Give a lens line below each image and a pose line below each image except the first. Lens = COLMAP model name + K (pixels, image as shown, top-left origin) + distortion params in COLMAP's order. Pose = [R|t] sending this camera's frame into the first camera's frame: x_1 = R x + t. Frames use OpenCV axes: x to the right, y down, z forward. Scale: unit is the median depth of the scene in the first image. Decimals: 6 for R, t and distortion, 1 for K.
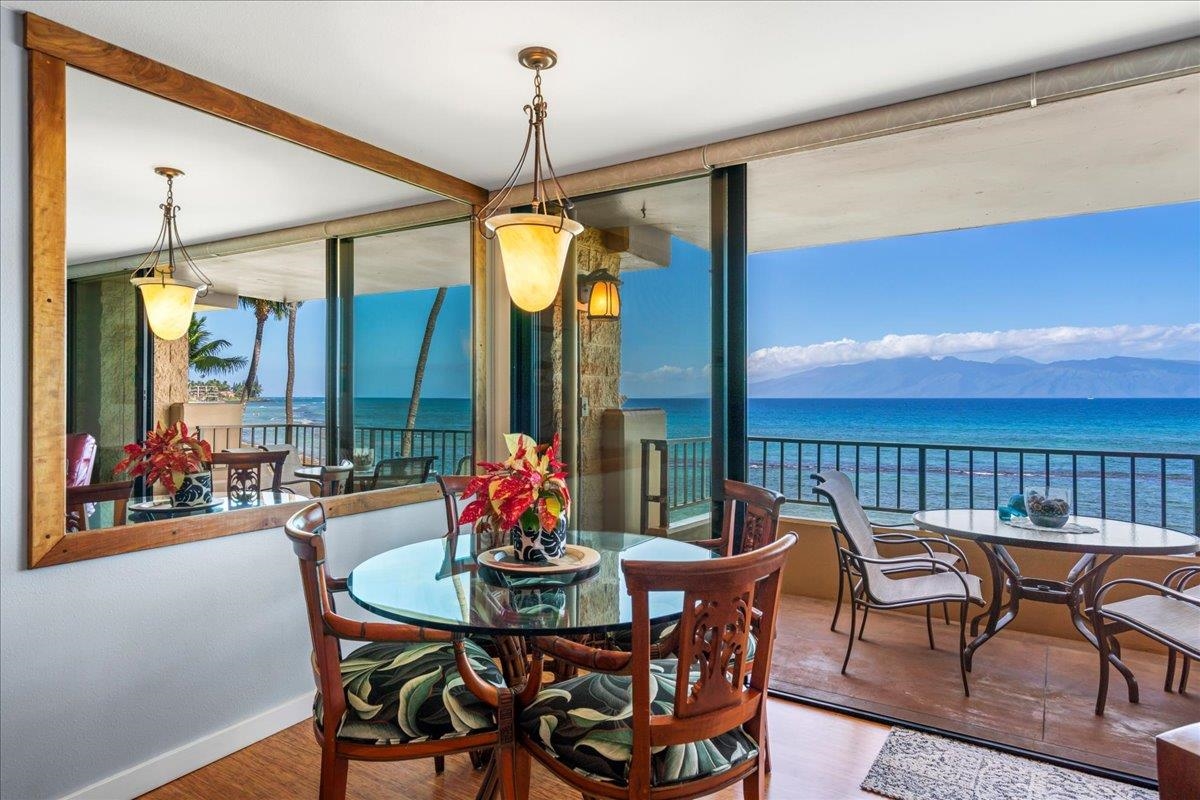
lens RADIAL K [[699.5, 0, 602.2], [0, 699.5, 391.7], [0, 0, 1]] dist [0.007411, 0.000721]
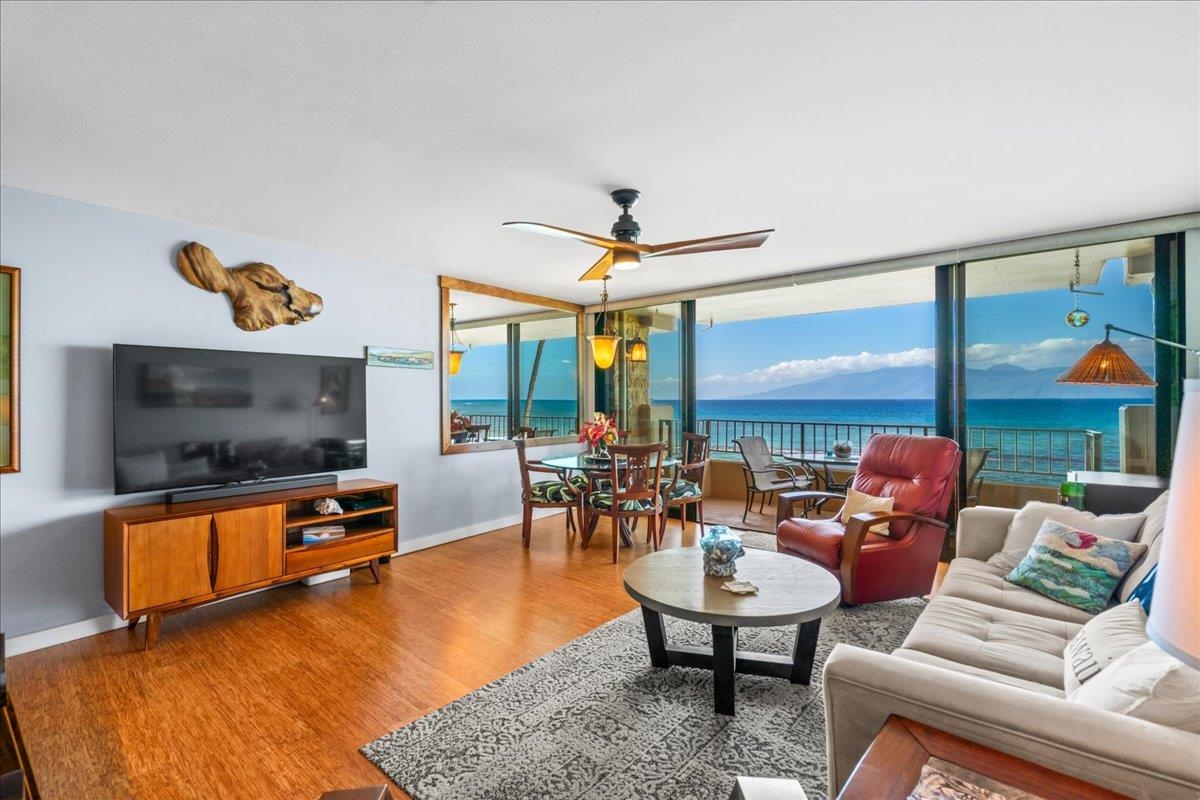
lens RADIAL K [[536.6, 0, 600.9], [0, 536.6, 397.2], [0, 0, 1]] dist [-0.008149, 0.002680]
pose [[0.993394, -0.002323, -0.114733, 0.078778], [0.002894, 0.999984, 0.004814, -0.005258], [0.114720, -0.005114, 0.993385, -0.654601]]
